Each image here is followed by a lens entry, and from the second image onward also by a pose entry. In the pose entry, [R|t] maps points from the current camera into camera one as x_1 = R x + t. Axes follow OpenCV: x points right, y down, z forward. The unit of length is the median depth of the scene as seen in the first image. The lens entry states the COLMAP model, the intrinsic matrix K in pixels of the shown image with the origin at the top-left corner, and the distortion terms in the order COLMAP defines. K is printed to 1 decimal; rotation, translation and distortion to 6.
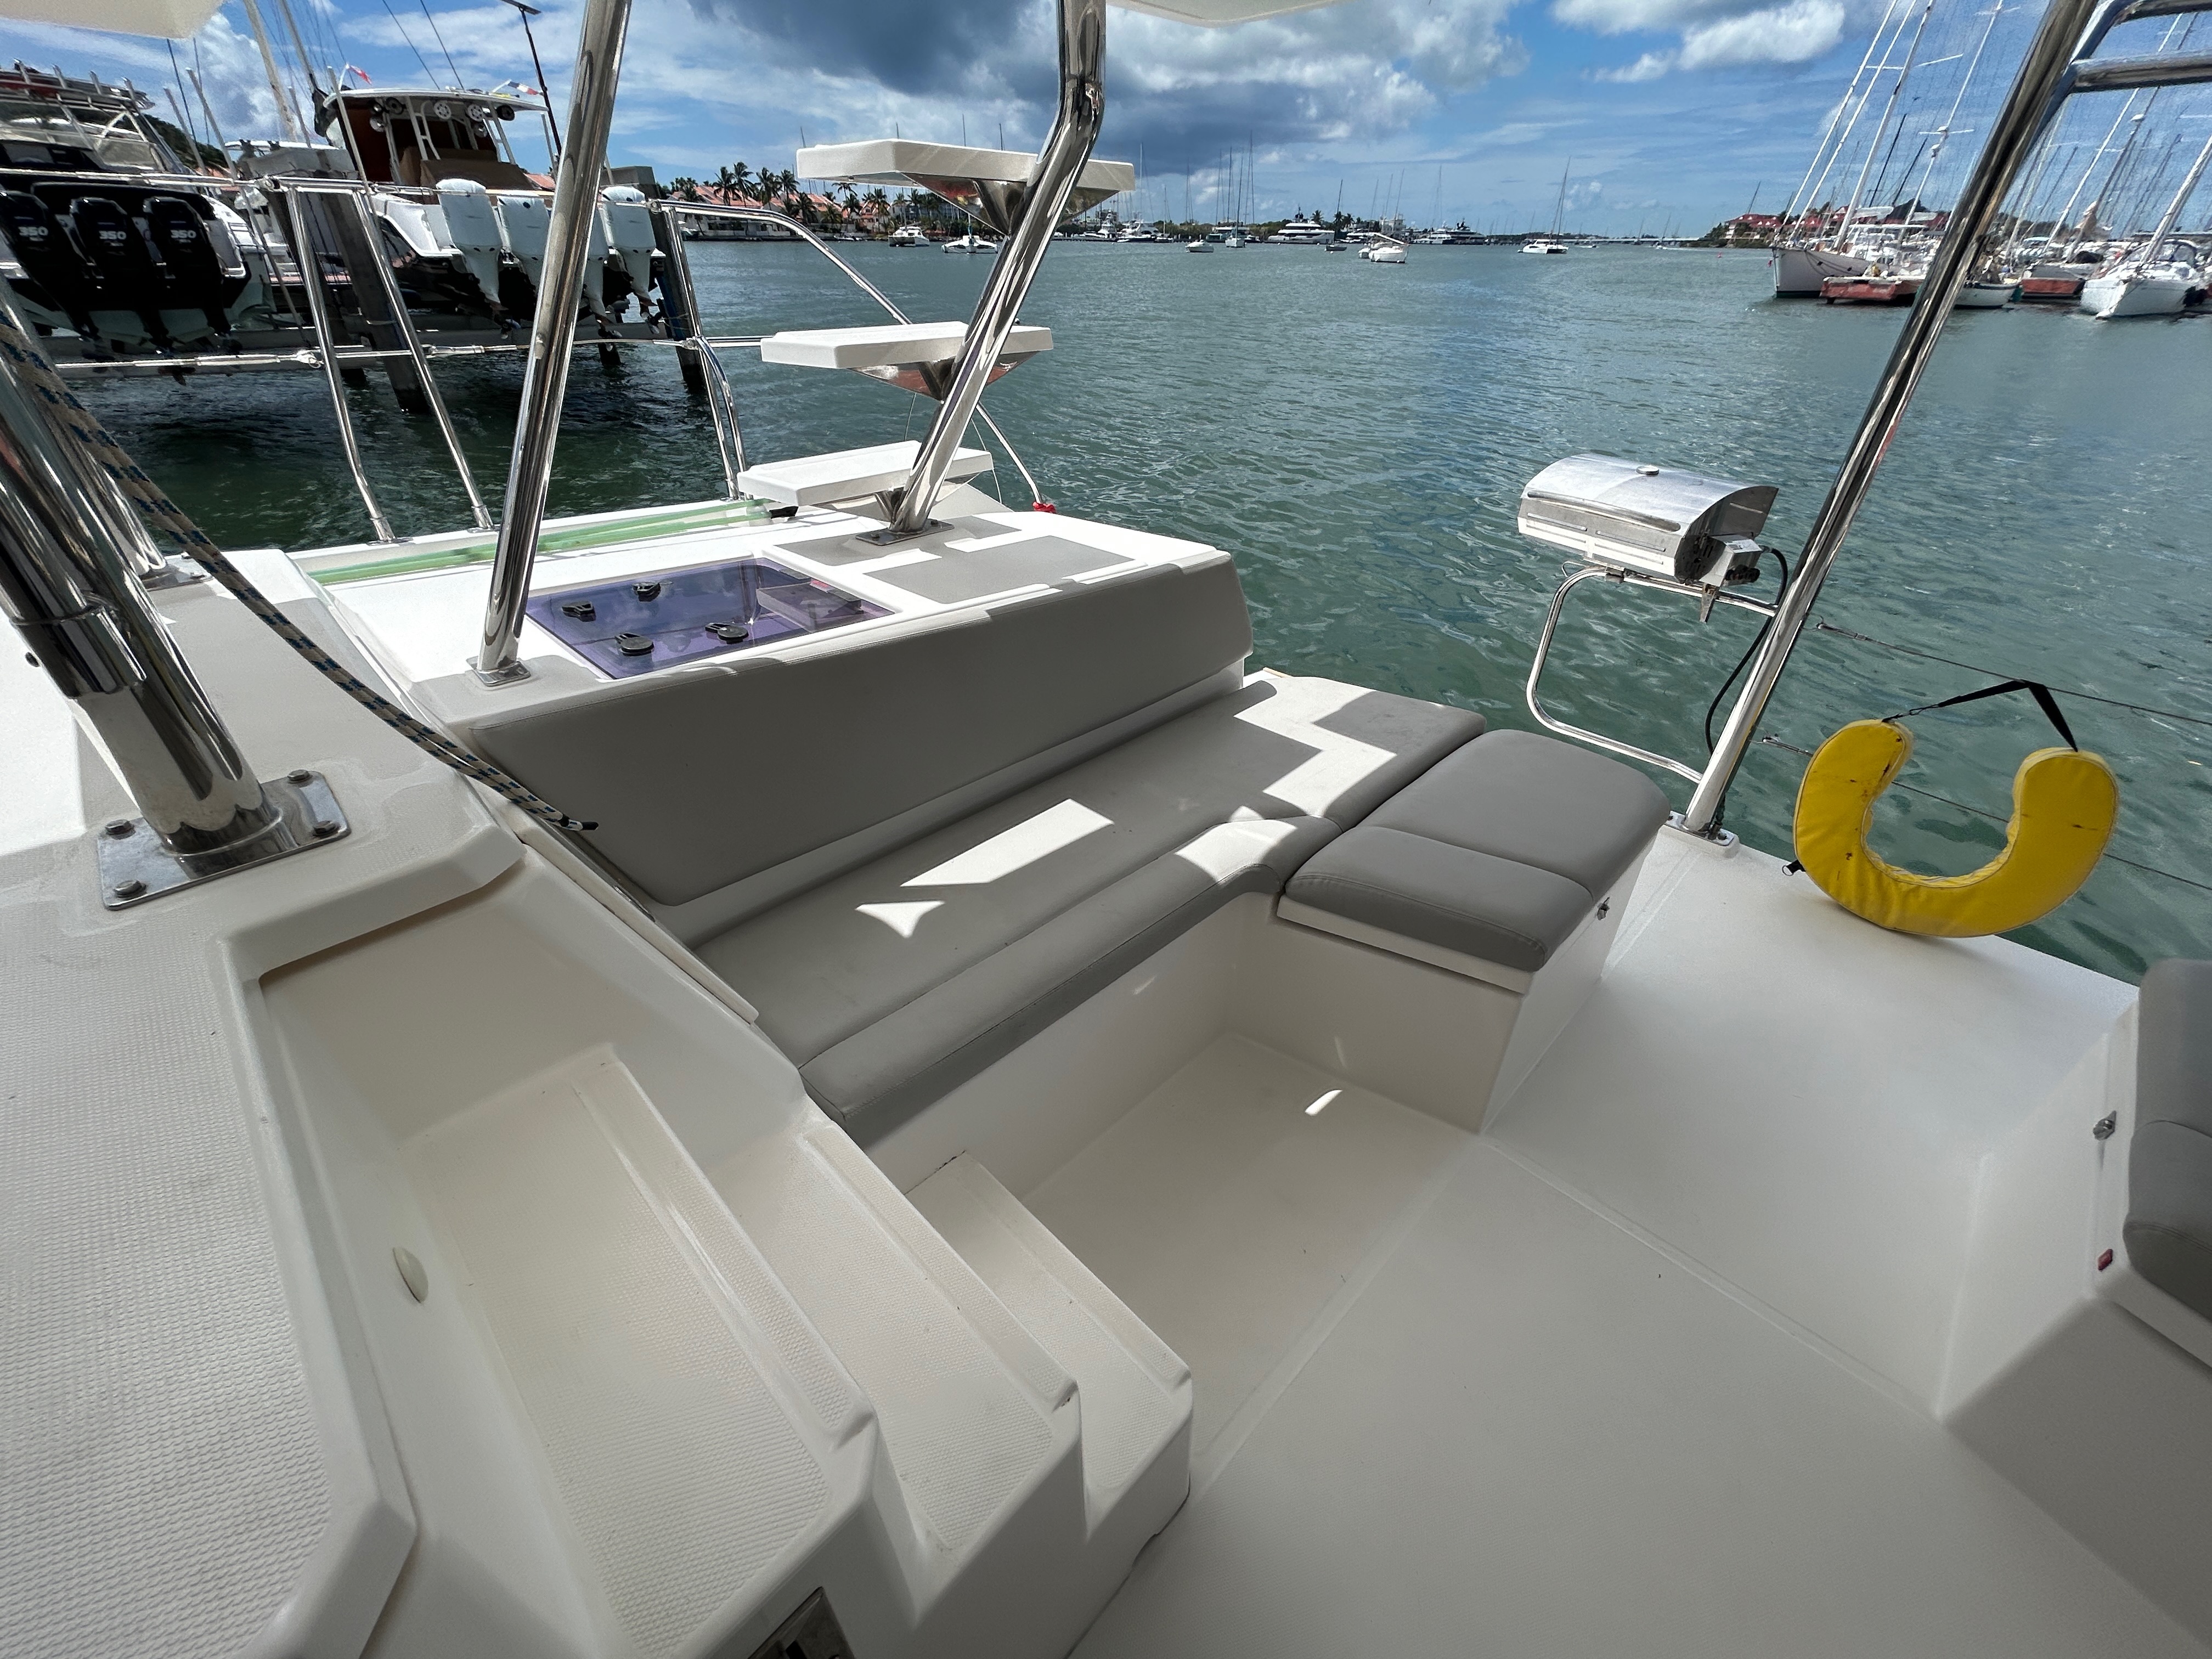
lens RADIAL K [[892.3, 0, 1109.1], [0, 892.3, 829.9], [0, 0, 1]] dist [-0.002103, 0.000178]
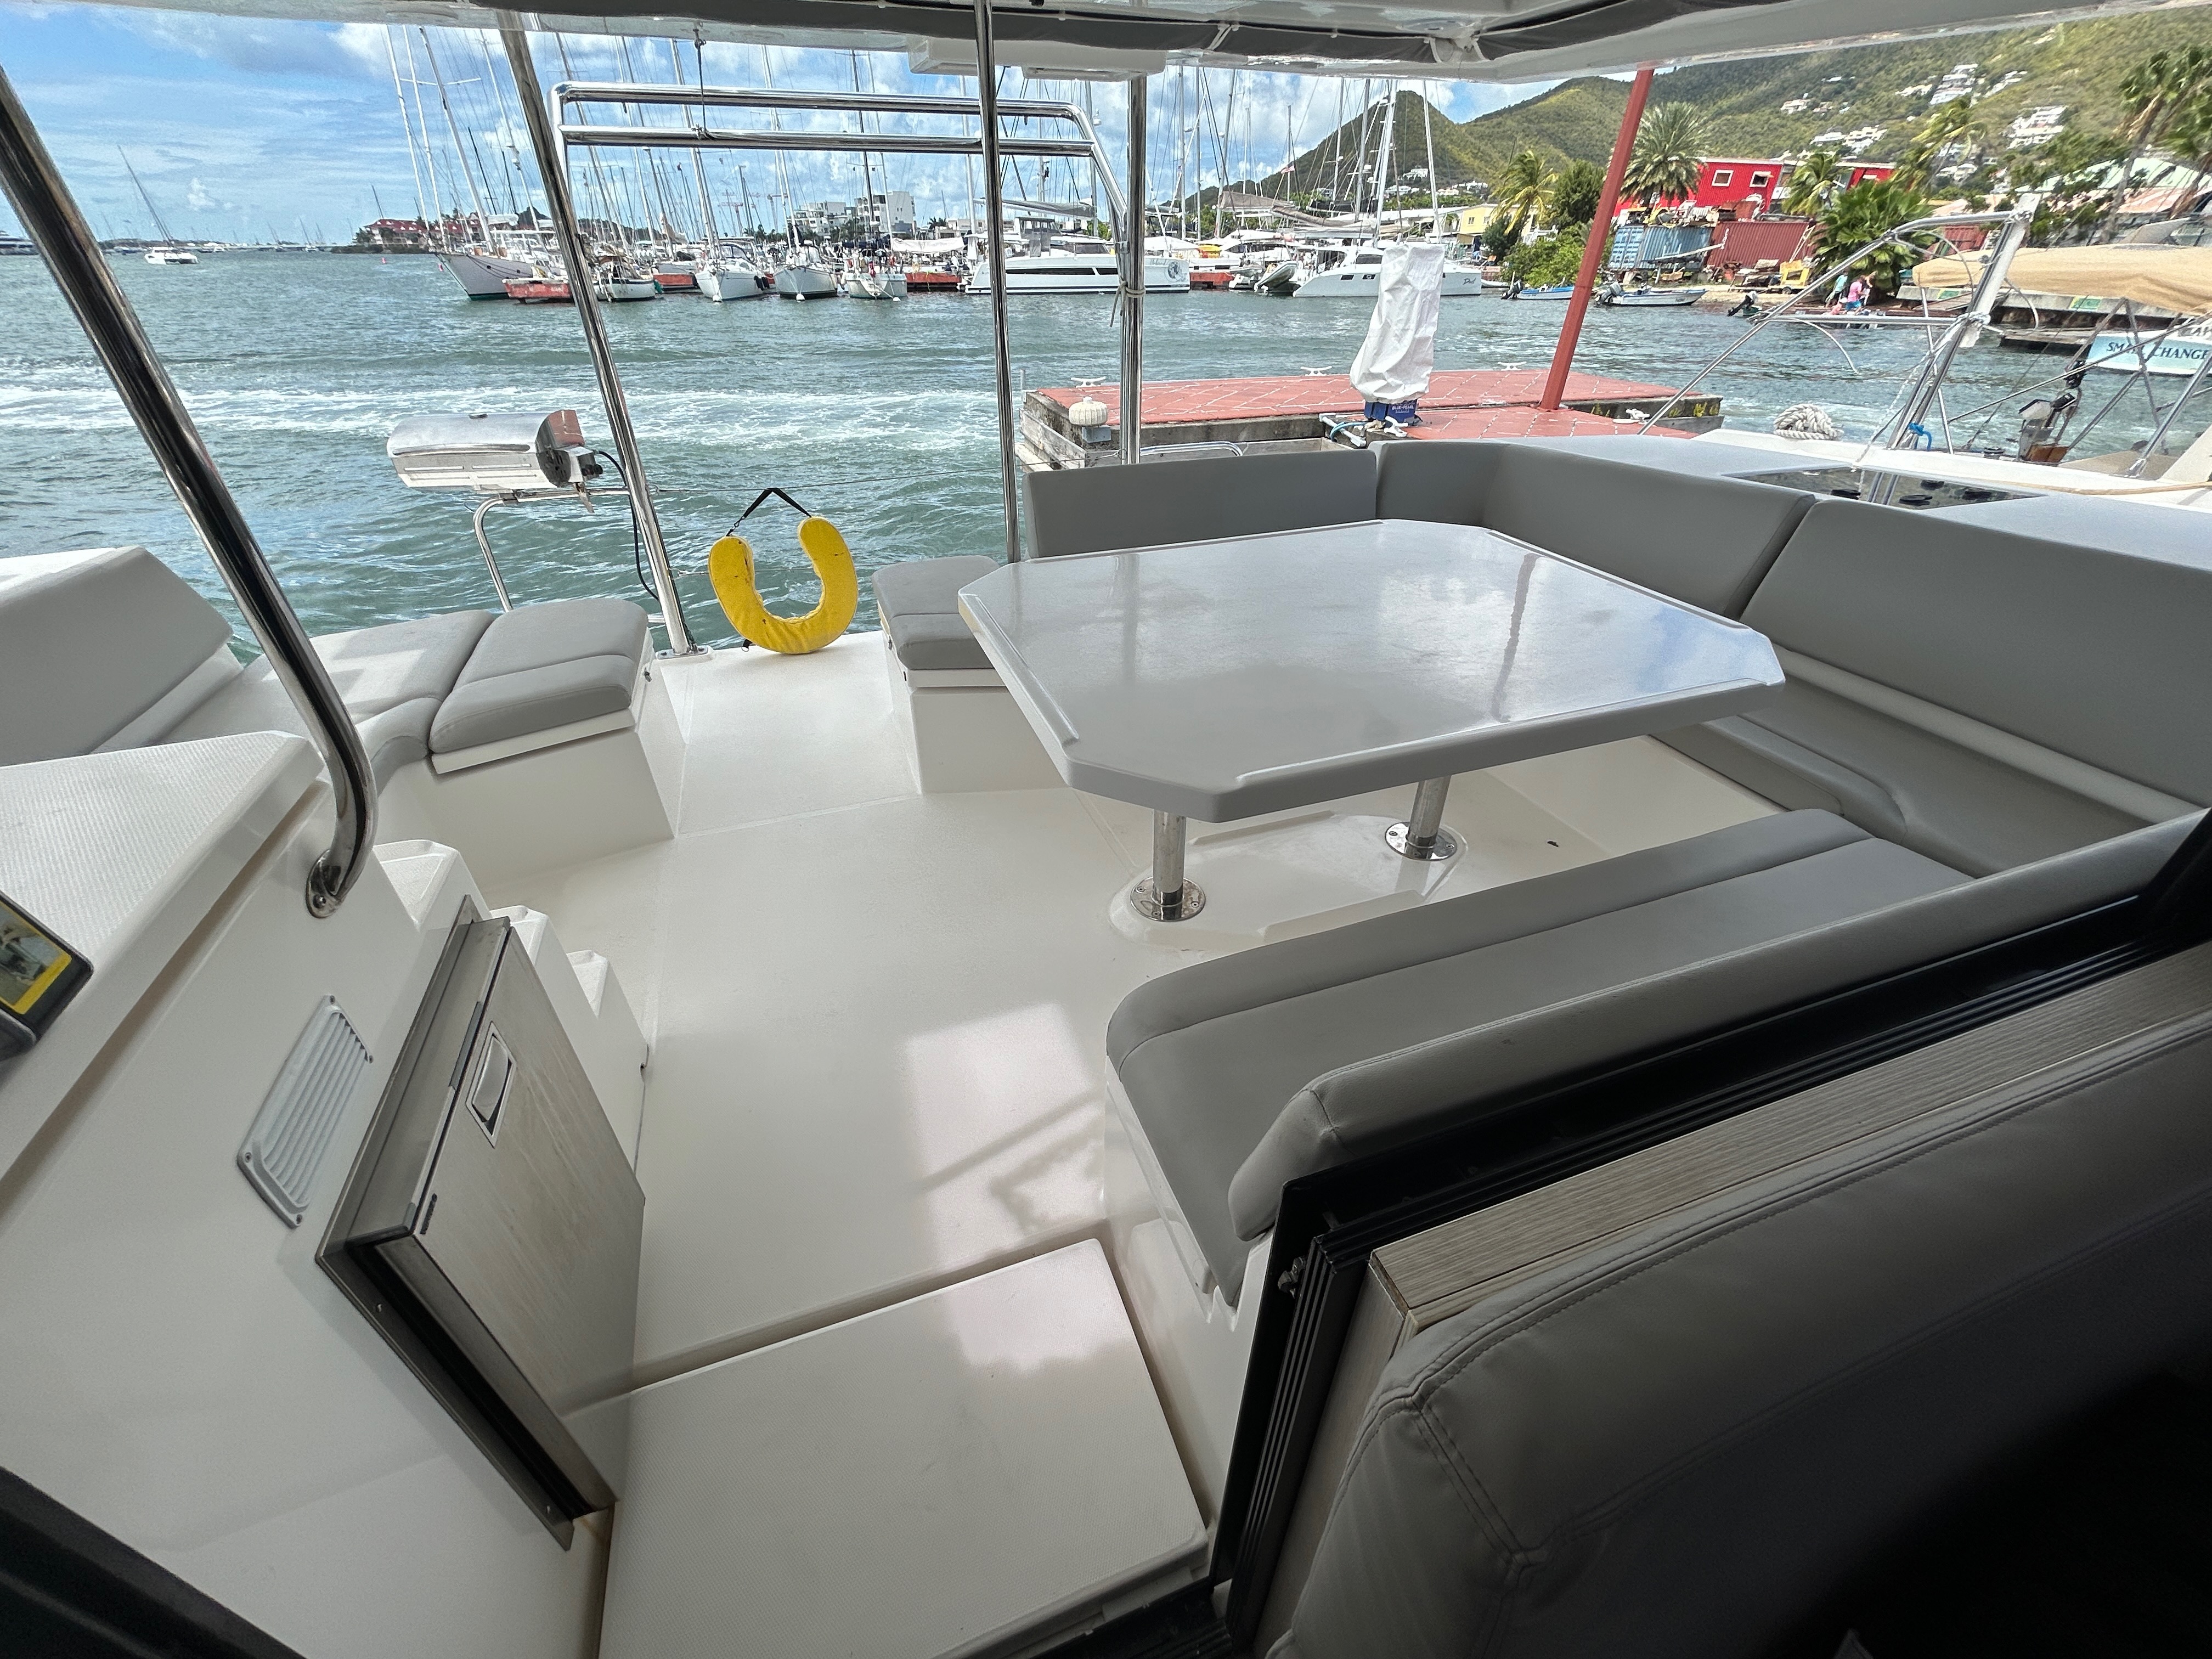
lens RADIAL K [[892.3, 0, 1115.2], [0, 892.3, 824.0], [0, 0, 1]] dist [-0.002103, 0.000178]
pose [[0.425881, -0.494637, 0.757601, -0.284673], [0.501534, 0.825976, 0.257345, 0.225519], [-0.753053, 0.270365, 0.599845, -0.325611]]
